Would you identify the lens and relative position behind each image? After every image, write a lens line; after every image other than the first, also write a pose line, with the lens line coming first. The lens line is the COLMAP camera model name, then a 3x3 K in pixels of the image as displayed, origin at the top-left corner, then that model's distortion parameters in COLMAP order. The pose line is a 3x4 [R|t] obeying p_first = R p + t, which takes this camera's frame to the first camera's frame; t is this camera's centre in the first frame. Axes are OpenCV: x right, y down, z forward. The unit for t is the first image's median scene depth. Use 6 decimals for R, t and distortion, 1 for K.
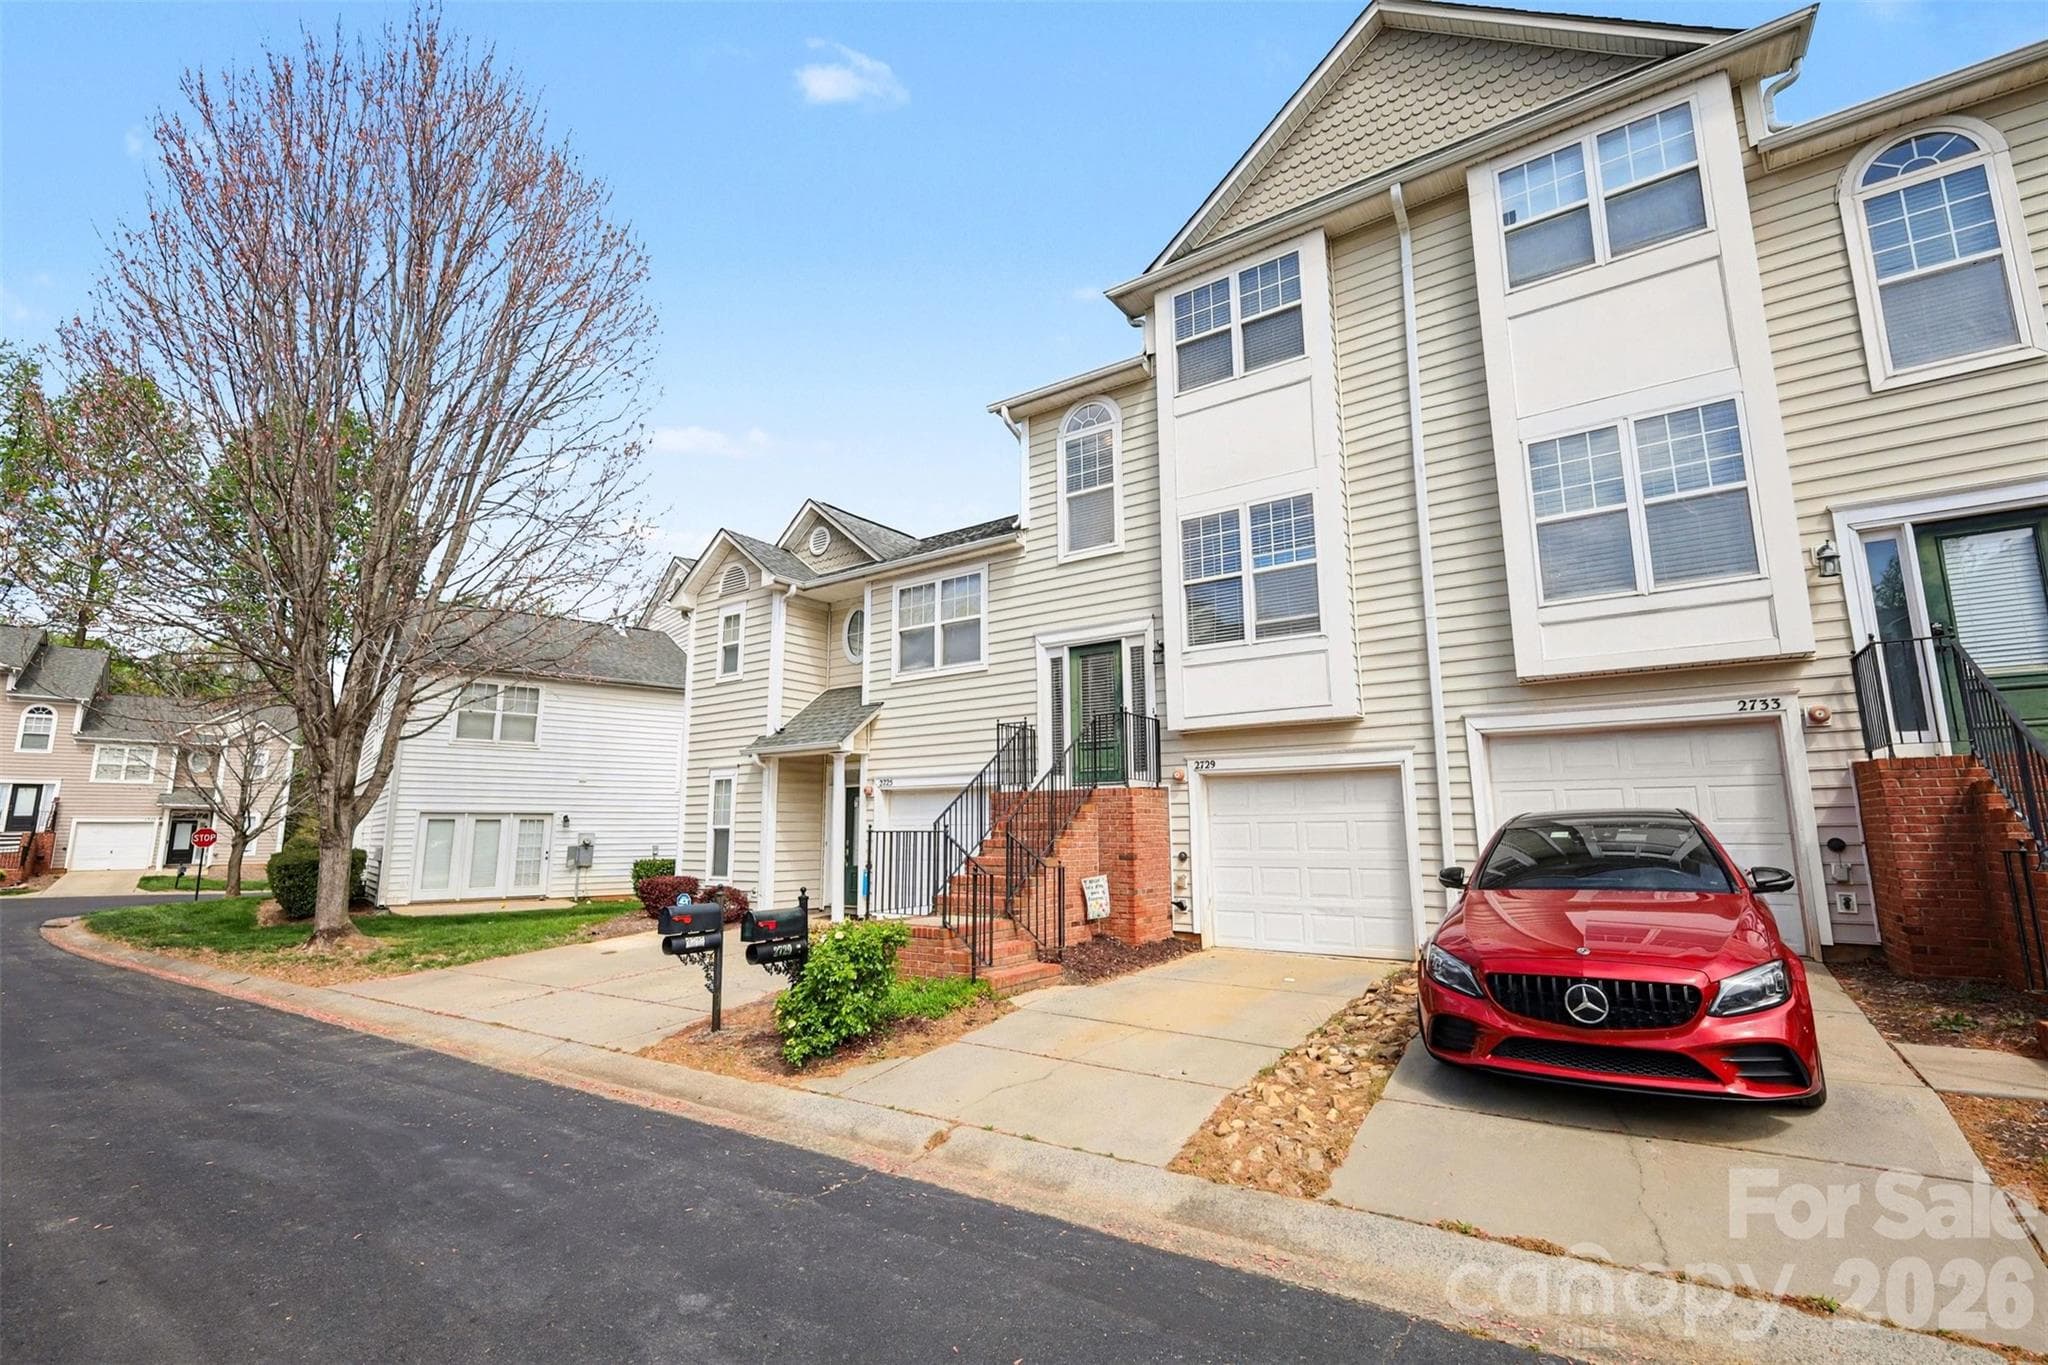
lens RADIAL K [[880.6, 0, 1050.4], [0, 880.6, 686.0], [0, 0, 1]] dist [0.002611, 0.000585]
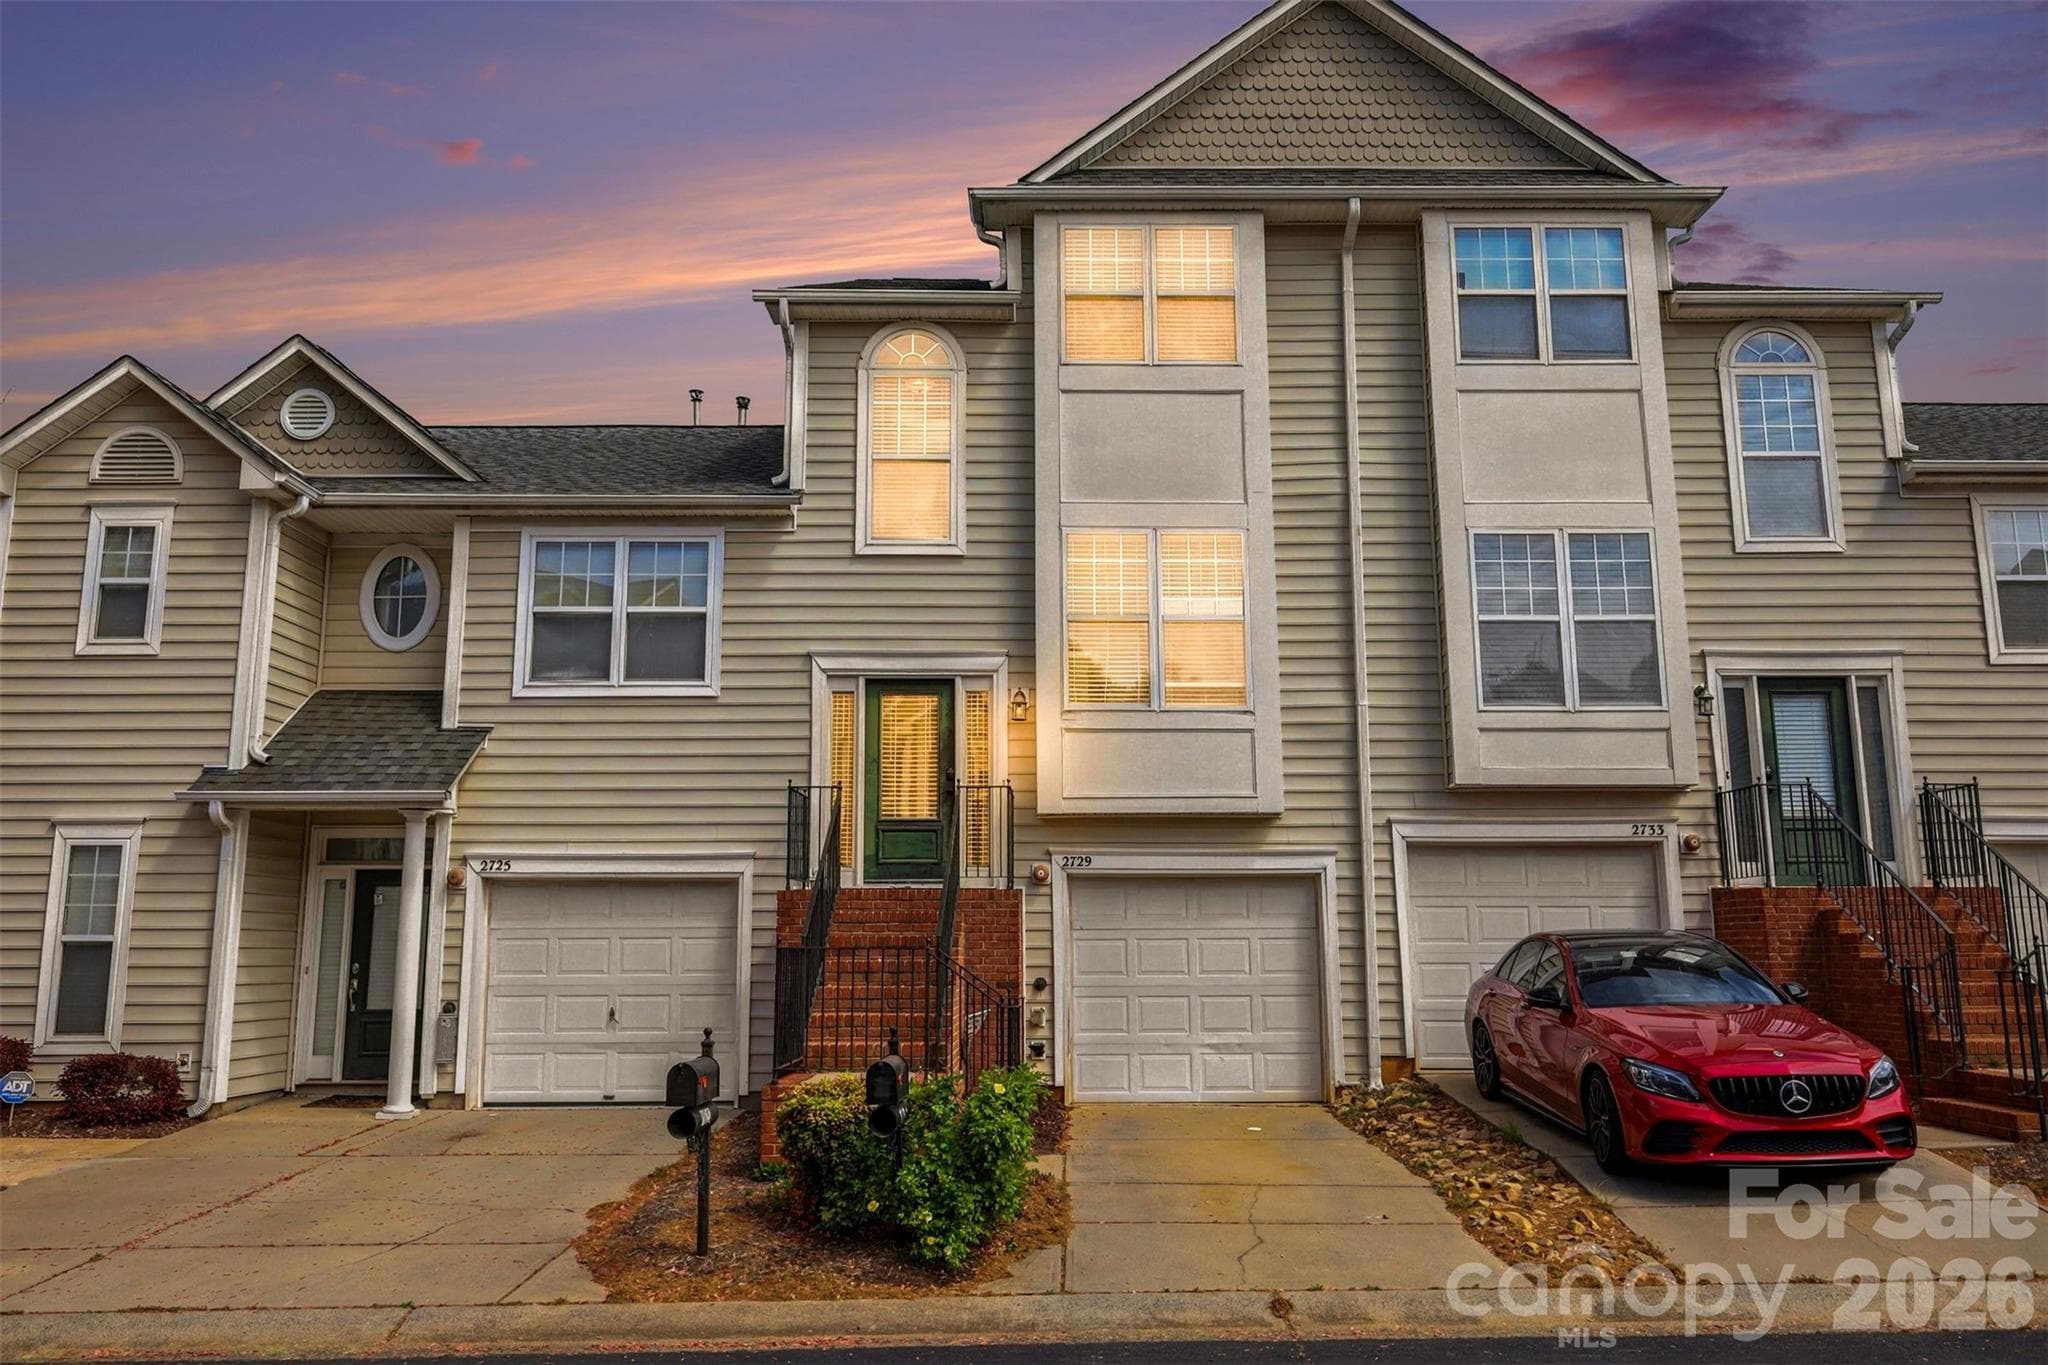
lens RADIAL K [[1488.4, 0, 1024.0], [0, 1488.4, 682.5], [0, 0, 1]] dist [0.000744, -0.000962]
pose [[0.819613, 0.104687, 0.563272, -0.681438], [-0.096339, 0.994348, -0.044623, -0.002098], [-0.564760, -0.017691, 0.825066, -0.027359]]
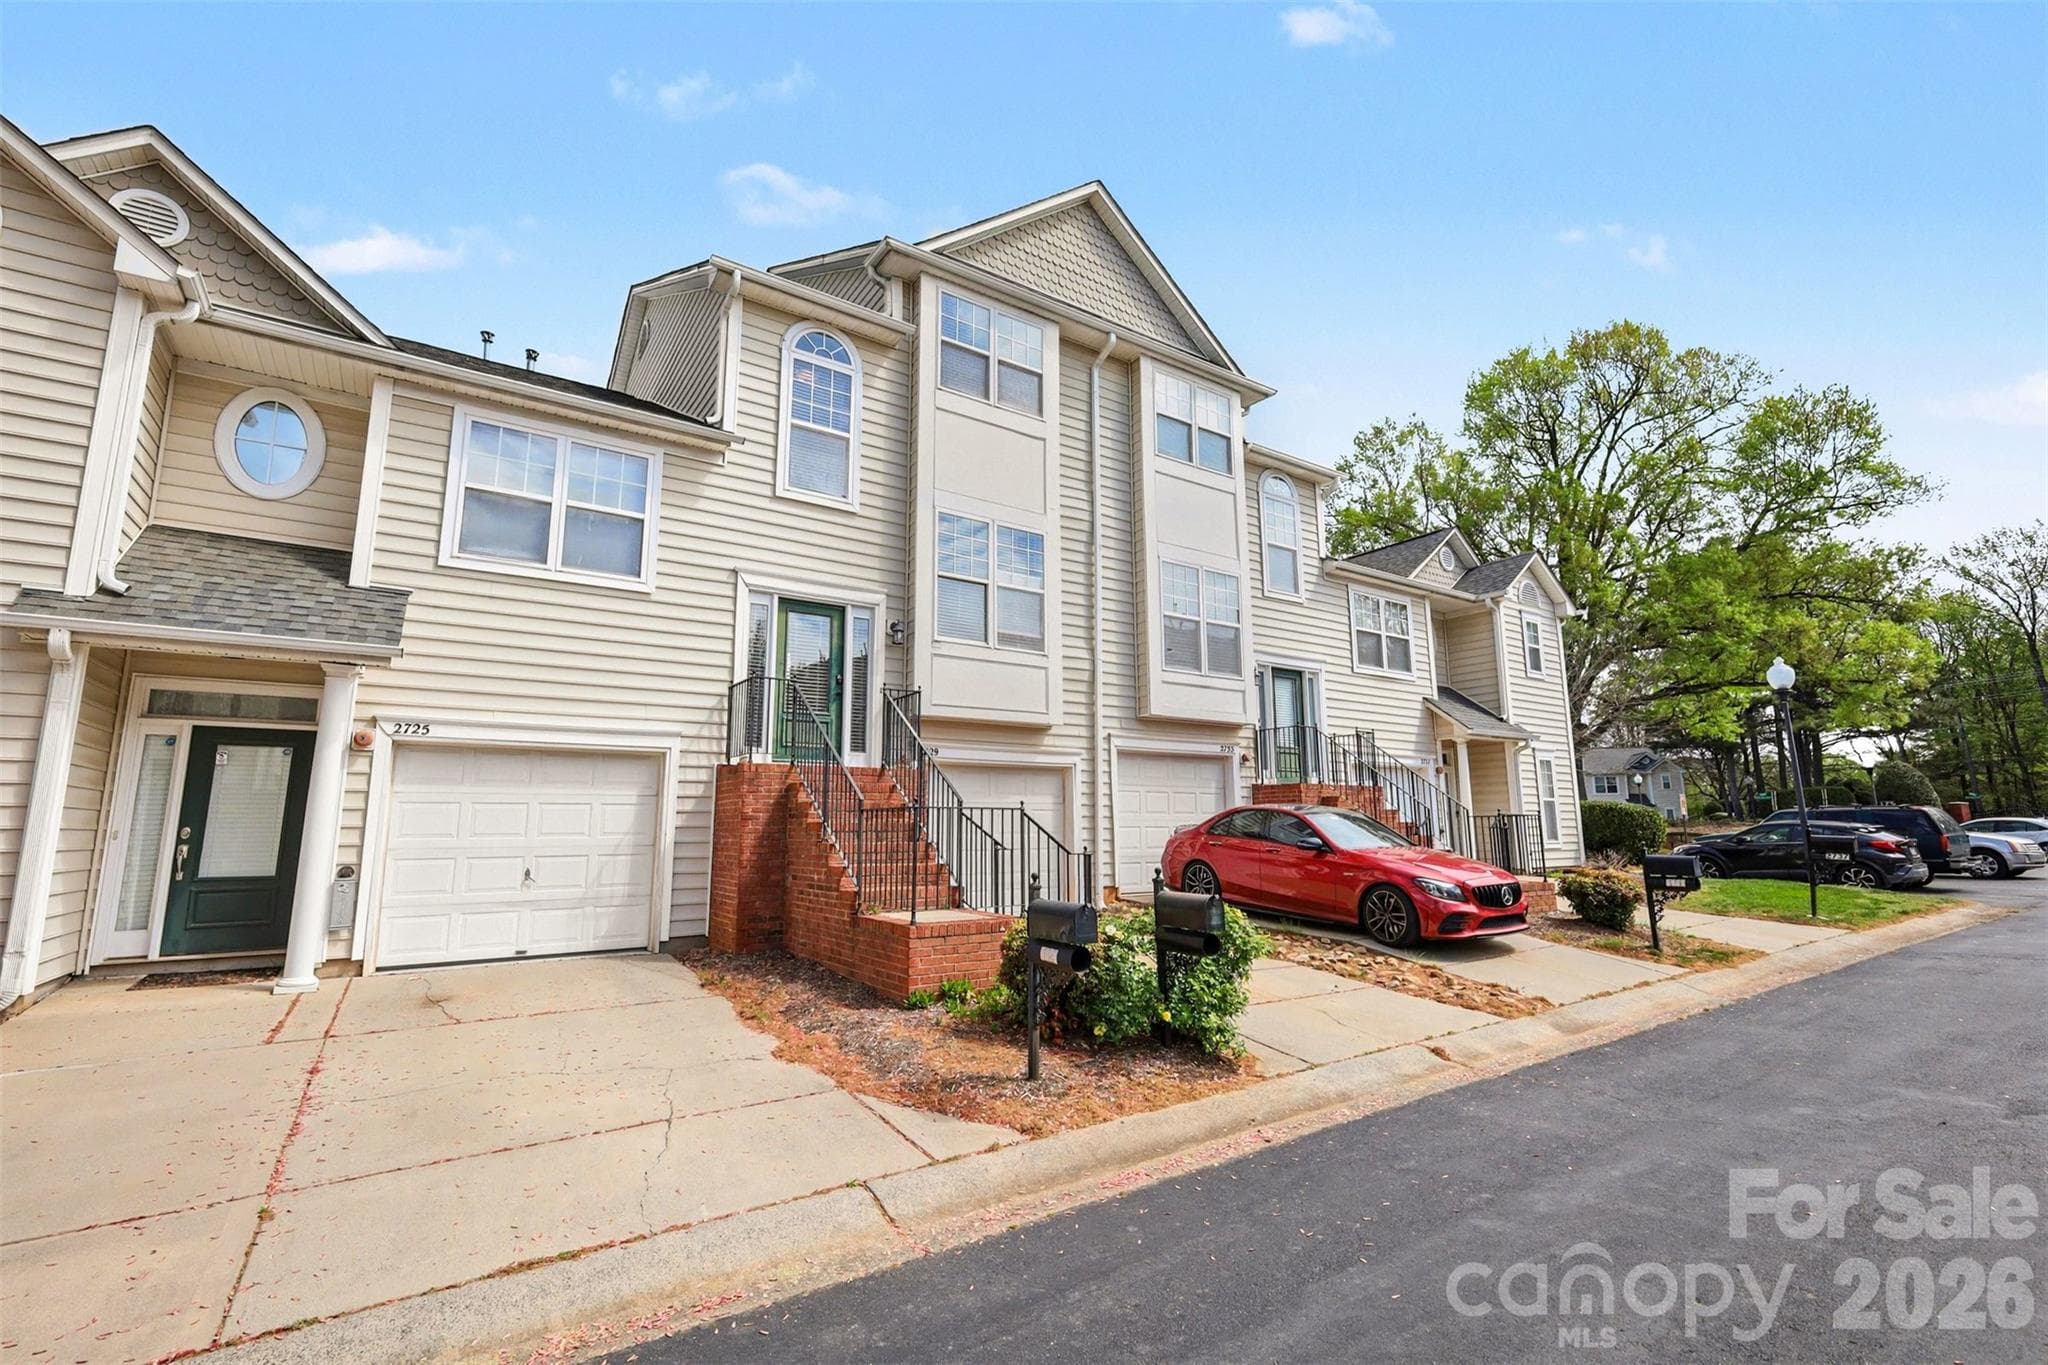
lens RADIAL K [[904.9, 0, 1054.3], [0, 904.9, 675.7], [0, 0, 1]] dist [0.002096, -0.000097]
pose [[0.352821, 0.159832, 0.921939, -0.867959], [-0.151130, 0.982100, -0.112425, 0.113078], [-0.923405, -0.099667, 0.370661, 0.553349]]
